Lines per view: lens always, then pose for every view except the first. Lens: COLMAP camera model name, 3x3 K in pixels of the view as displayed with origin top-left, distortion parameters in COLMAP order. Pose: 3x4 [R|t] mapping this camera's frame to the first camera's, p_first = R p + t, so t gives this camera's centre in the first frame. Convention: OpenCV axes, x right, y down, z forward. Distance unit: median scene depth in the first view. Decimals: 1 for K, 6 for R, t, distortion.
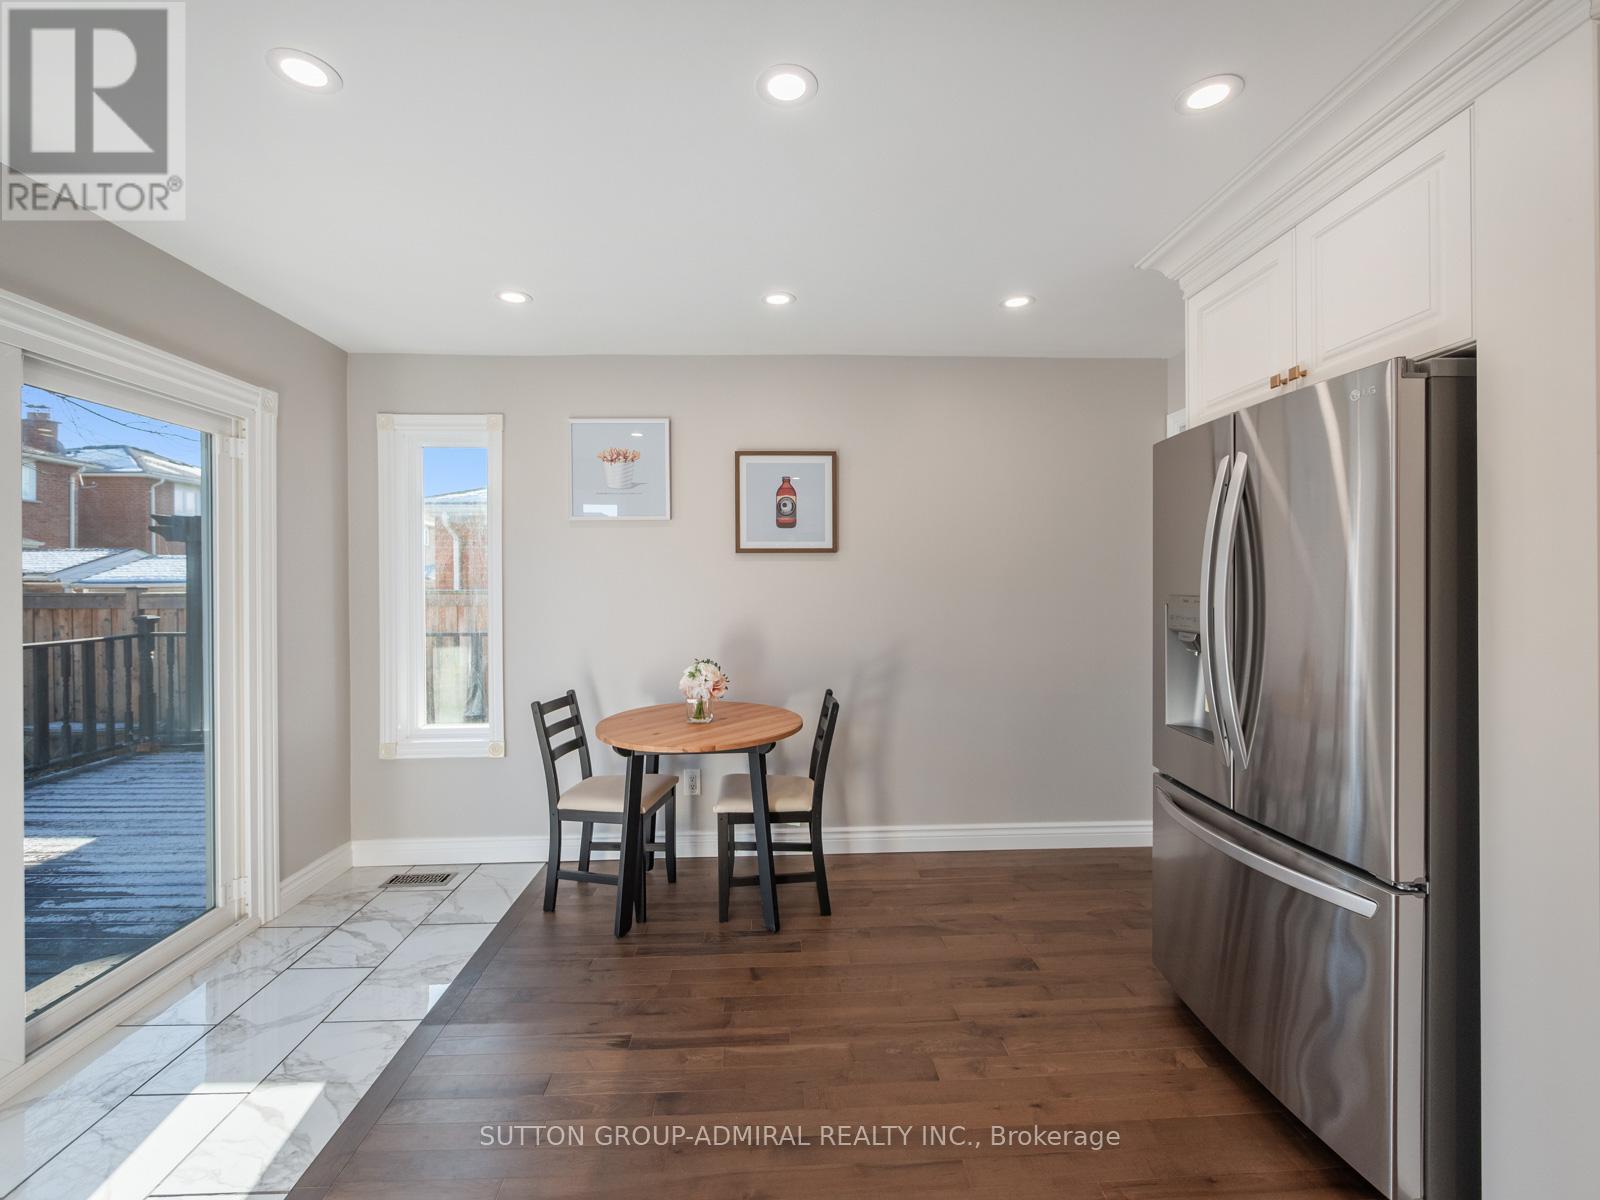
lens RADIAL K [[714.0, 0, 796.4], [0, 714.0, 587.6], [0, 0, 1]] dist [-0.003375, 0.001286]
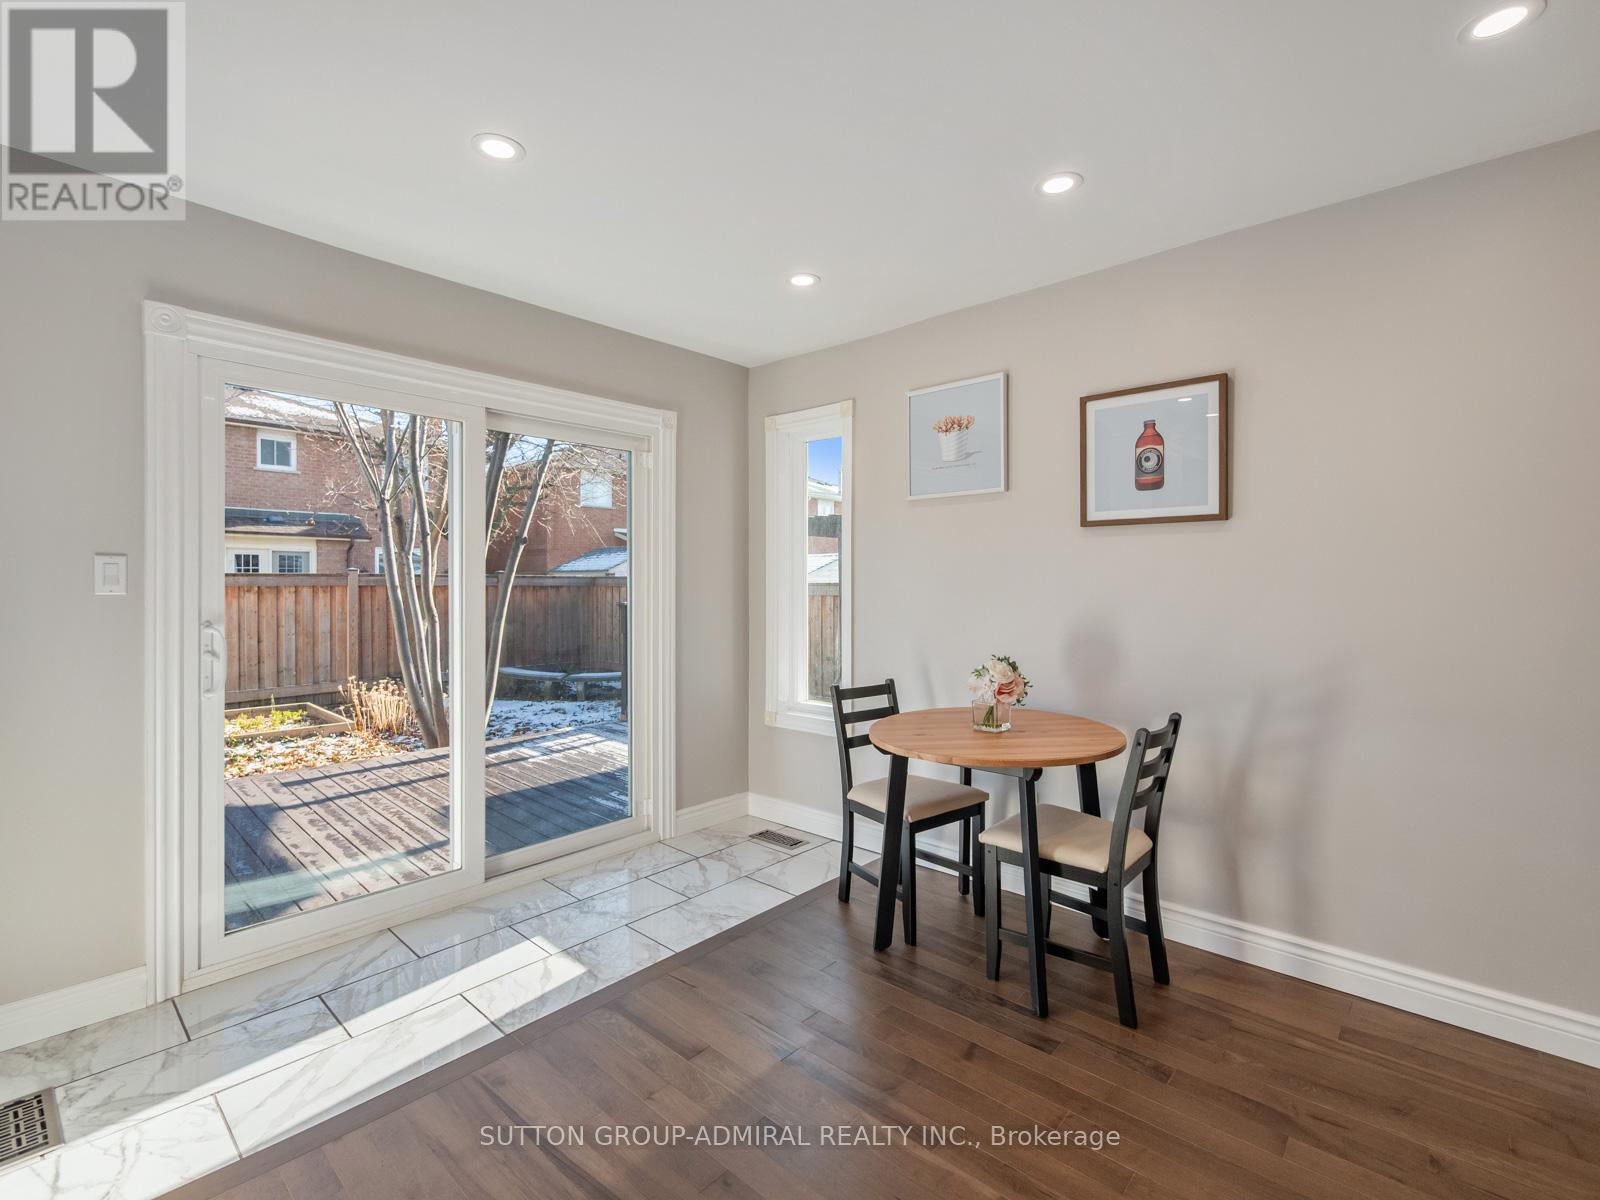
lens RADIAL K [[751.2, 0, 801.3], [0, 751.2, 583.6], [0, 0, 1]] dist [0.000184, 0.000486]
pose [[0.703004, 0.007353, -0.711148, 0.308079], [-0.008754, 0.999960, 0.001686, 0.016492], [0.711132, 0.005041, 0.703041, 0.213418]]
